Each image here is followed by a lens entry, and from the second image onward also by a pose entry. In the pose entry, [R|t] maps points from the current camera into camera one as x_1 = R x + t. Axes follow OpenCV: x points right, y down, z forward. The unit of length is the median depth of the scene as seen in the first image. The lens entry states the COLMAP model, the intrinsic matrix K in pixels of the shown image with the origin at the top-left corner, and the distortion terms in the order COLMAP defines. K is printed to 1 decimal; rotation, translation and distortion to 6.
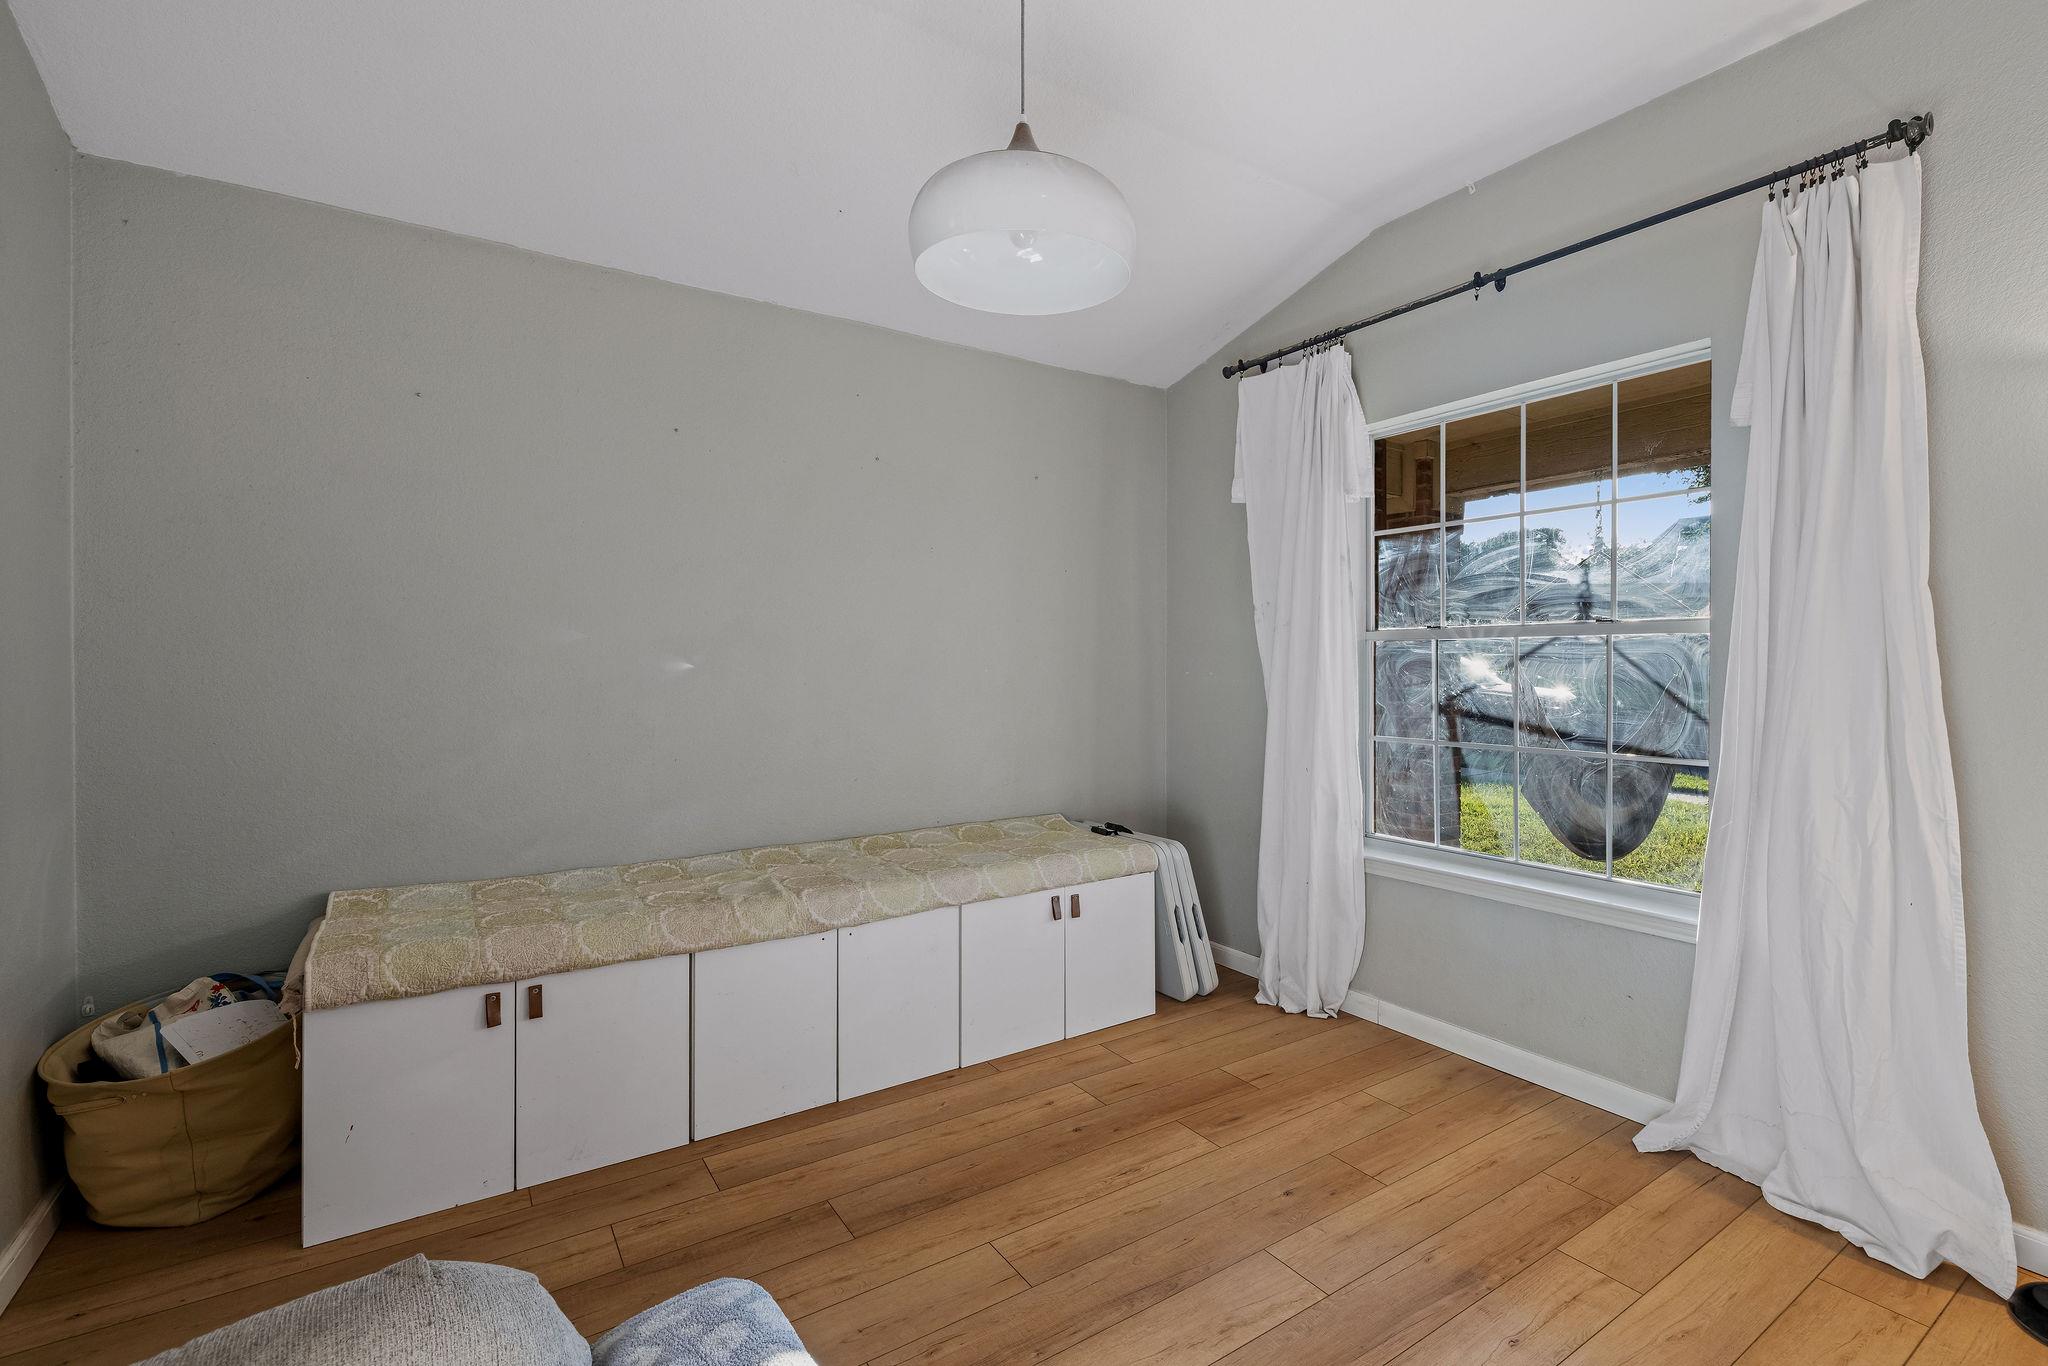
lens RADIAL K [[933.5, 0, 1024.0], [0, 933.5, 683.0], [0, 0, 1]] dist [-0.000232, -0.003642]
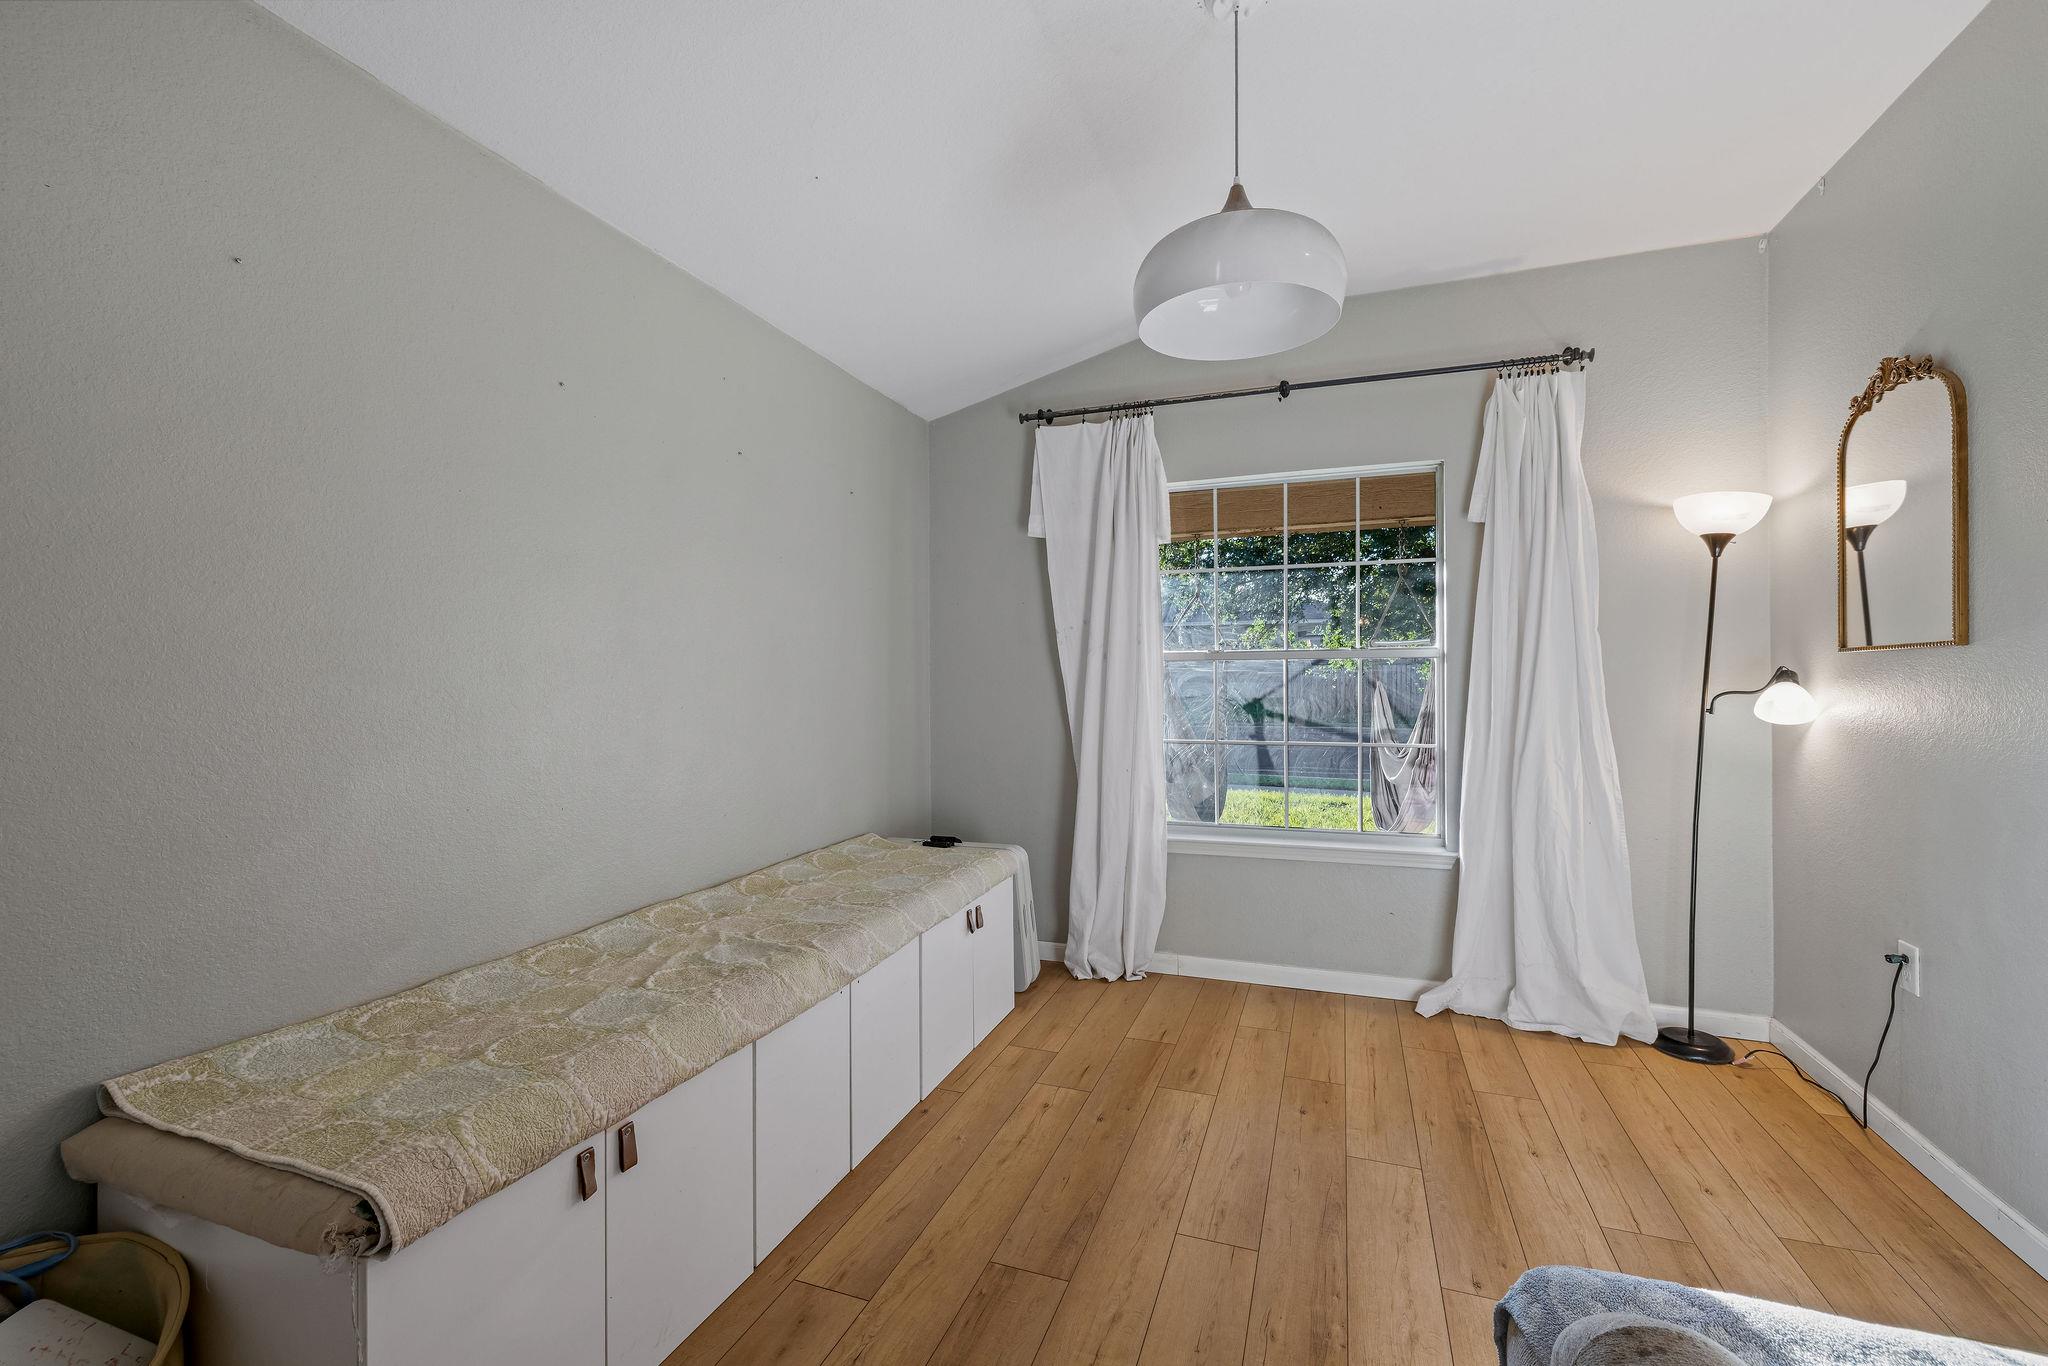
lens RADIAL K [[886.2, 0, 1002.3], [0, 886.2, 691.0], [0, 0, 1]] dist [-0.001282, -0.000501]
pose [[0.819336, -0.012783, 0.573171, -0.615354], [0.018373, 0.999823, -0.003966, -0.007317], [-0.573019, 0.013780, 0.819426, 0.233306]]
